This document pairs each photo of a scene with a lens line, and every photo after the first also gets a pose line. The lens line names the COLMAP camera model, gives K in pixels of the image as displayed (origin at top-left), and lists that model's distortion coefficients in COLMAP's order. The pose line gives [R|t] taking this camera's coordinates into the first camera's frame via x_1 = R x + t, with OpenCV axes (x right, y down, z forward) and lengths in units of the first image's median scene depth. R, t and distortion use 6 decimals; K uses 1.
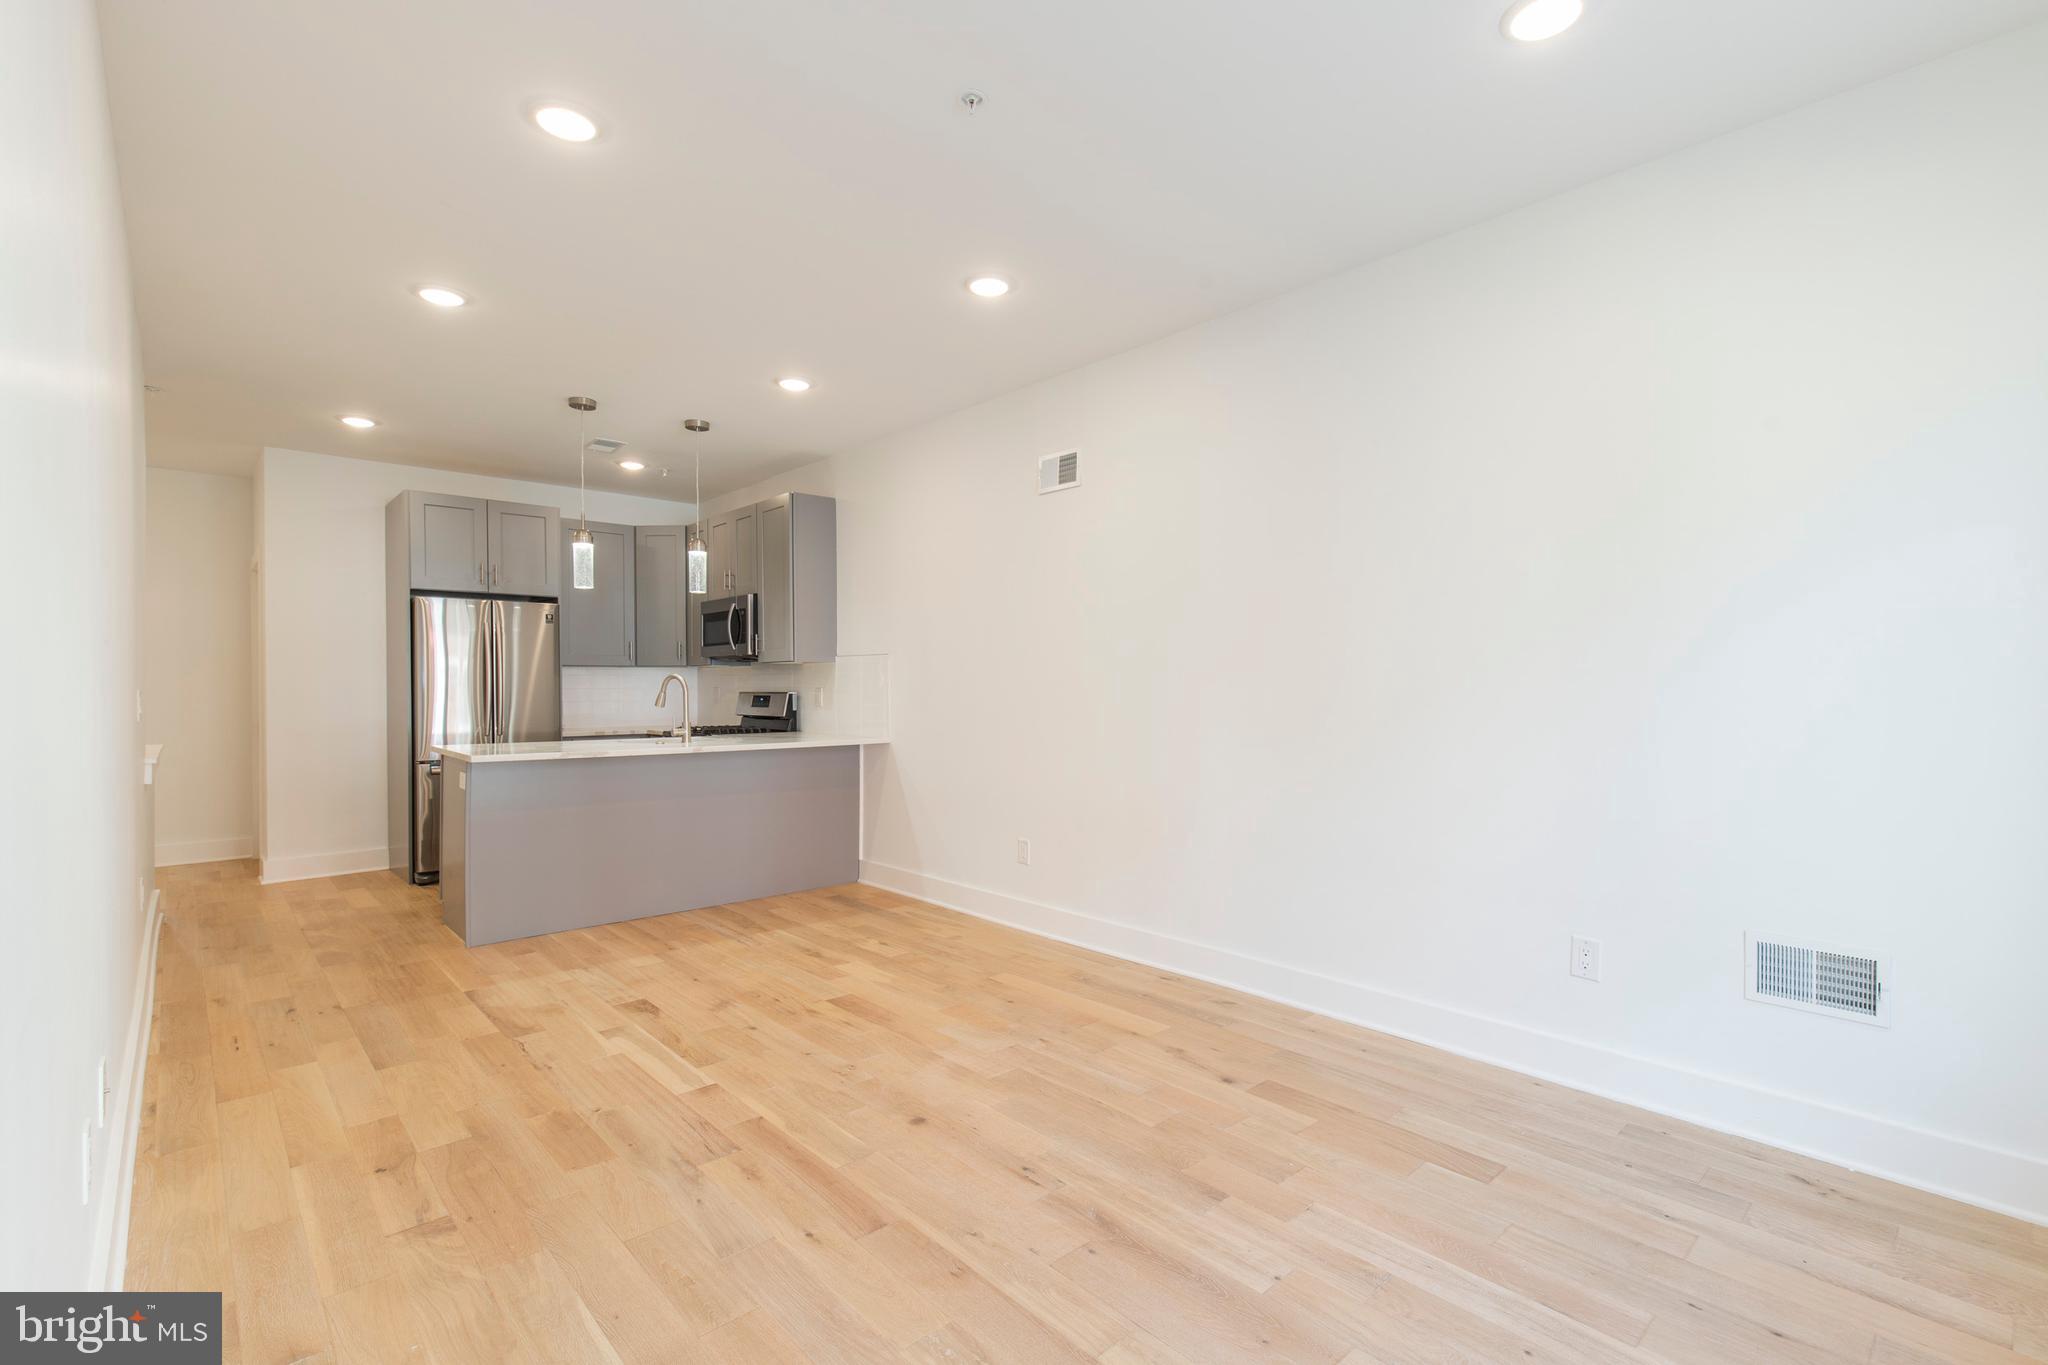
lens RADIAL K [[926.5, 0, 1042.0], [0, 926.5, 693.5], [0, 0, 1]] dist [0.004826, -0.001400]
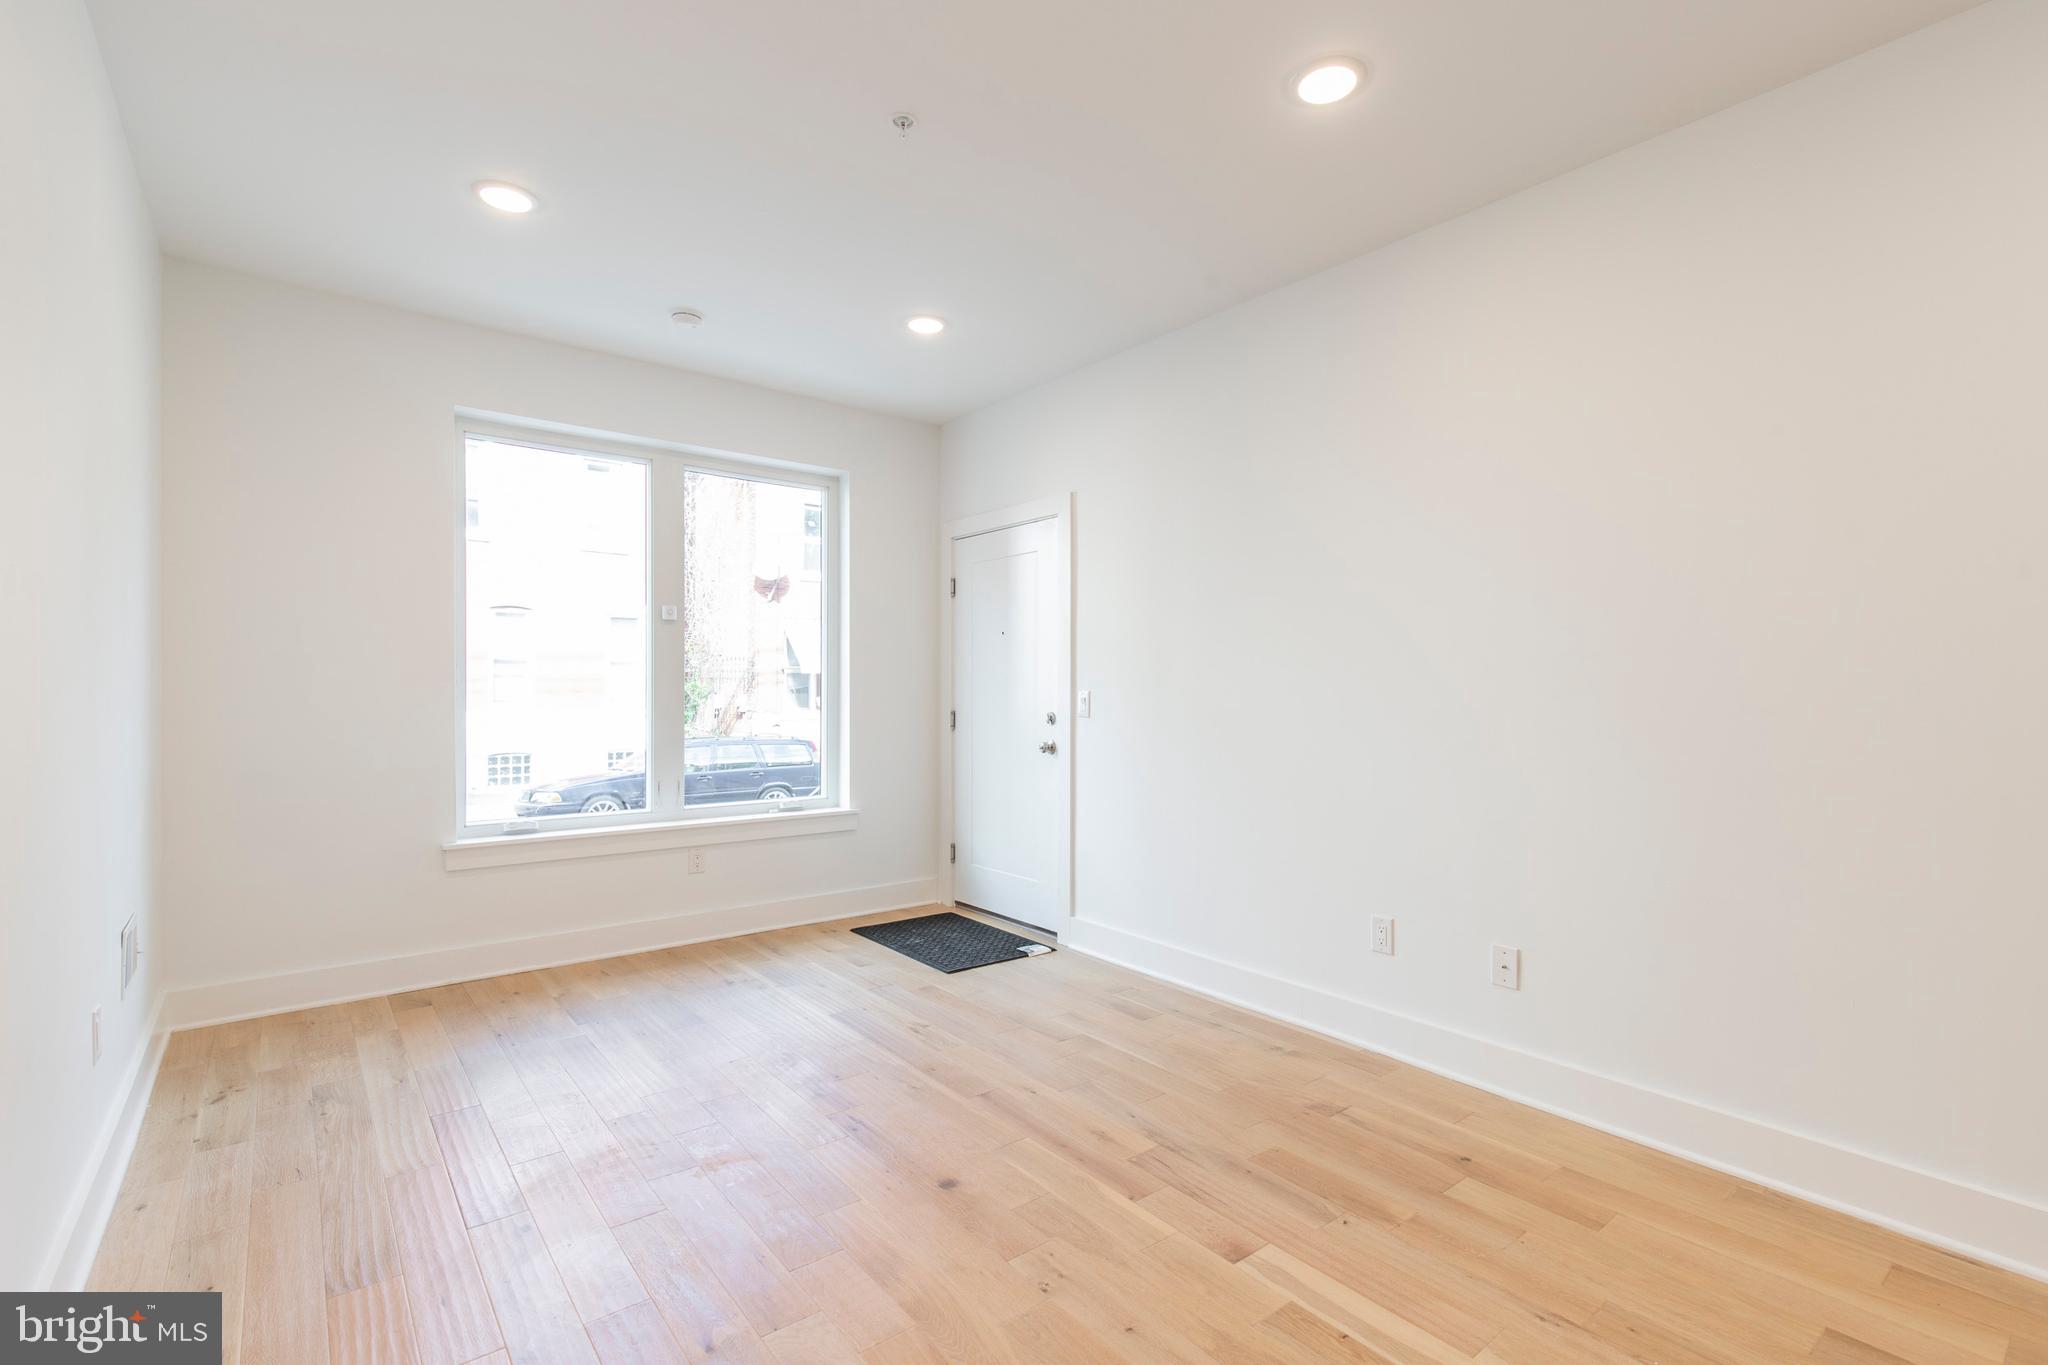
lens RADIAL K [[926.5, 0, 1042.6], [0, 926.5, 696.8], [0, 0, 1]] dist [0.004826, -0.001400]
pose [[-0.997859, -0.003976, 0.065274, -0.169161], [-0.002730, 0.999813, 0.019167, -0.011220], [-0.065338, 0.018948, -0.997683, 1.132438]]
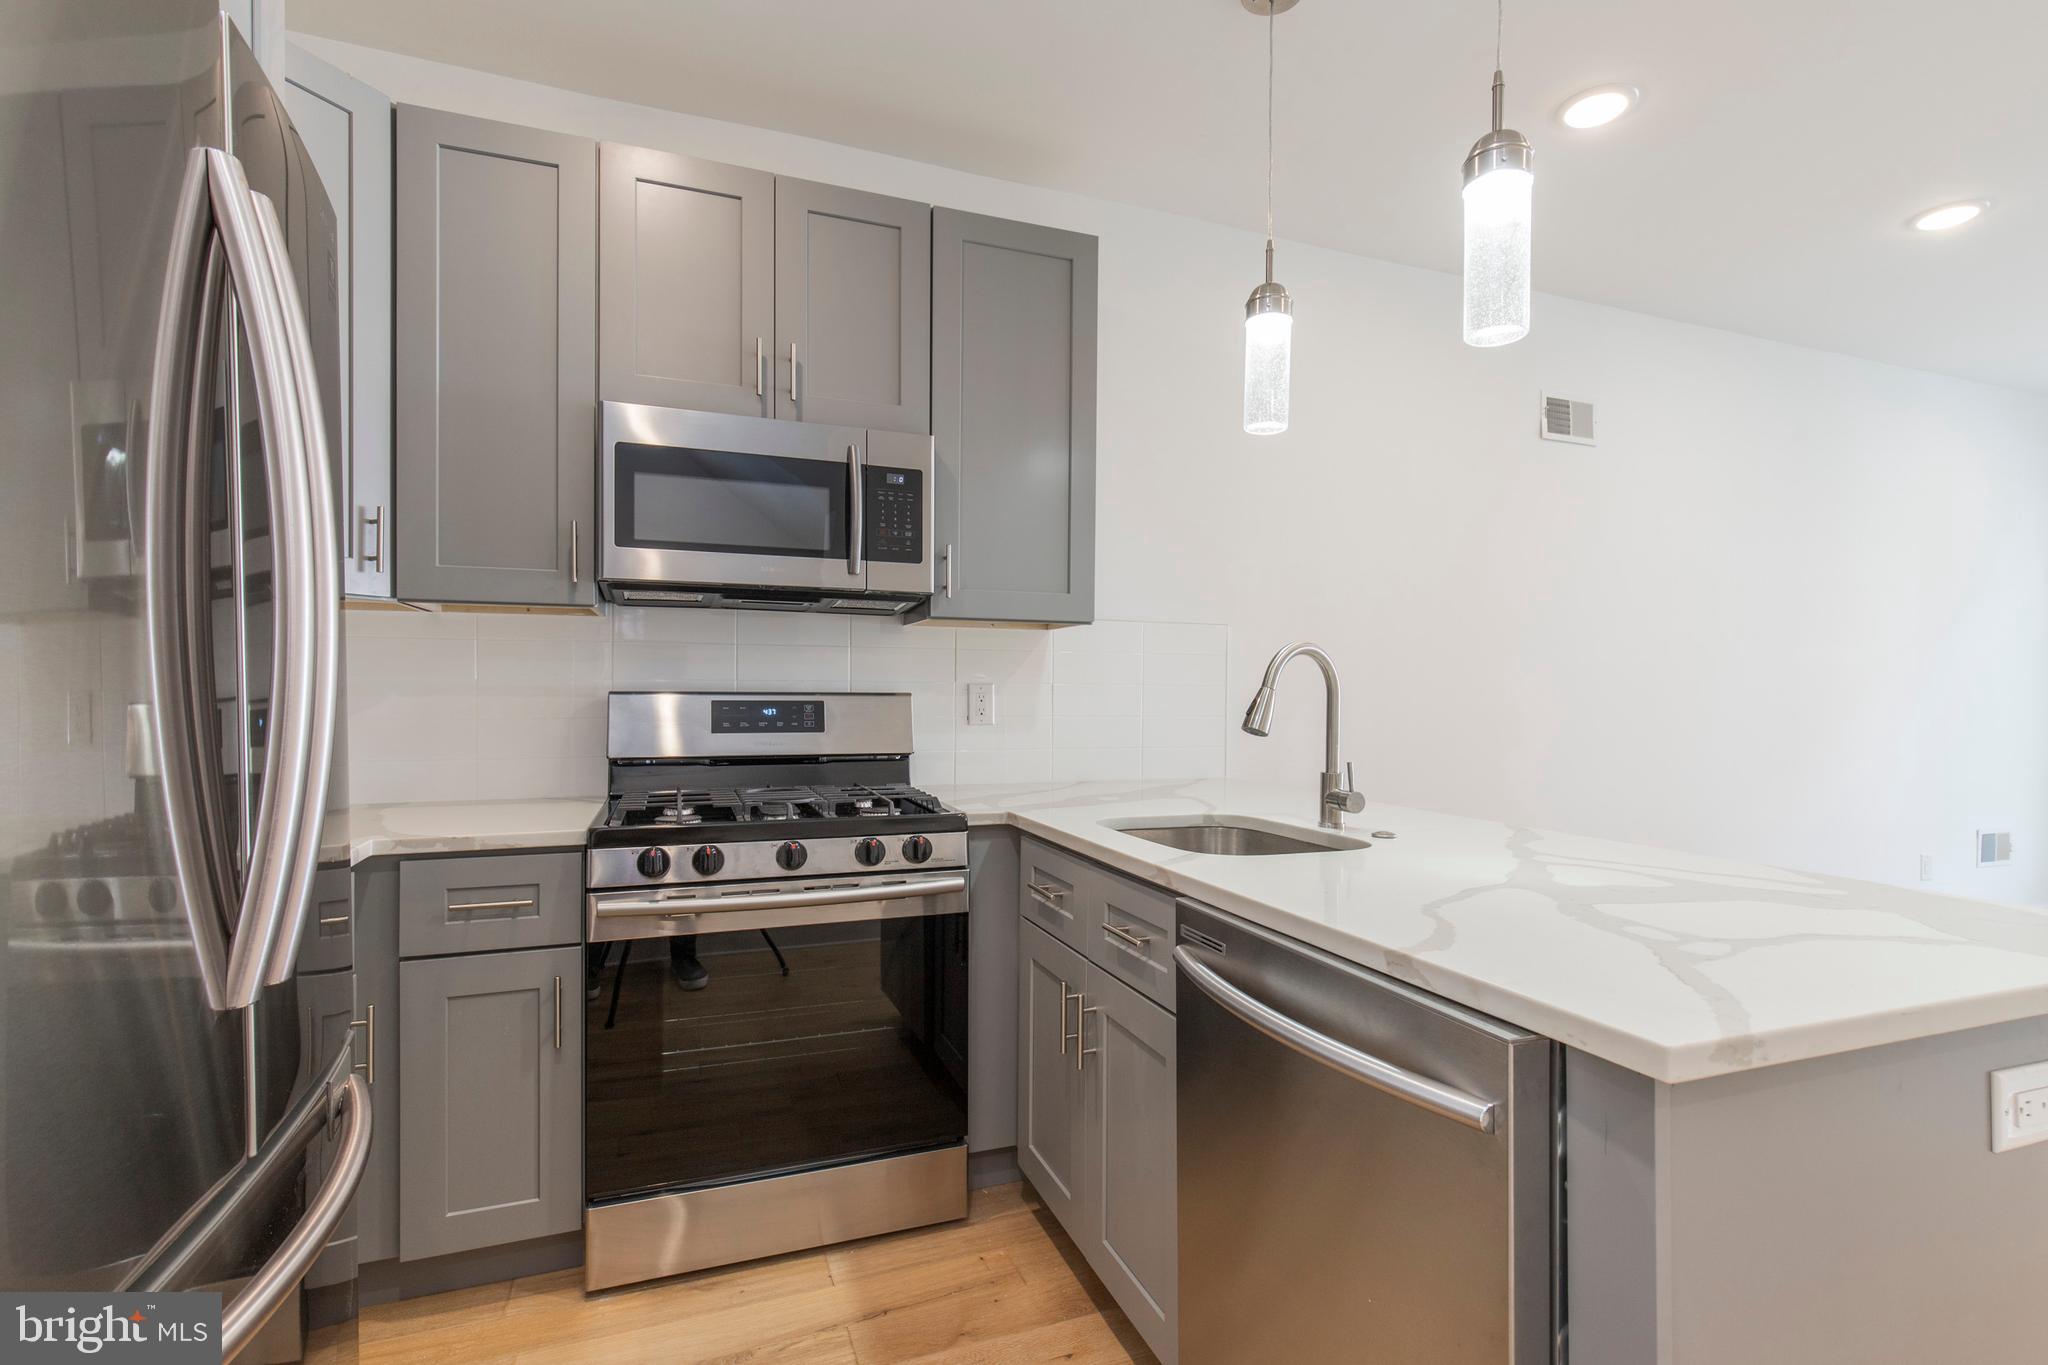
lens RADIAL K [[926.5, 0, 1027.0], [0, 926.5, 690.7], [0, 0, 1]] dist [0.004826, -0.001400]
pose [[0.385591, 0.008002, 0.922635, -0.935463], [0.000782, 0.999959, -0.008999, 0.001946], [-0.922669, 0.004192, 0.385569, 1.169465]]
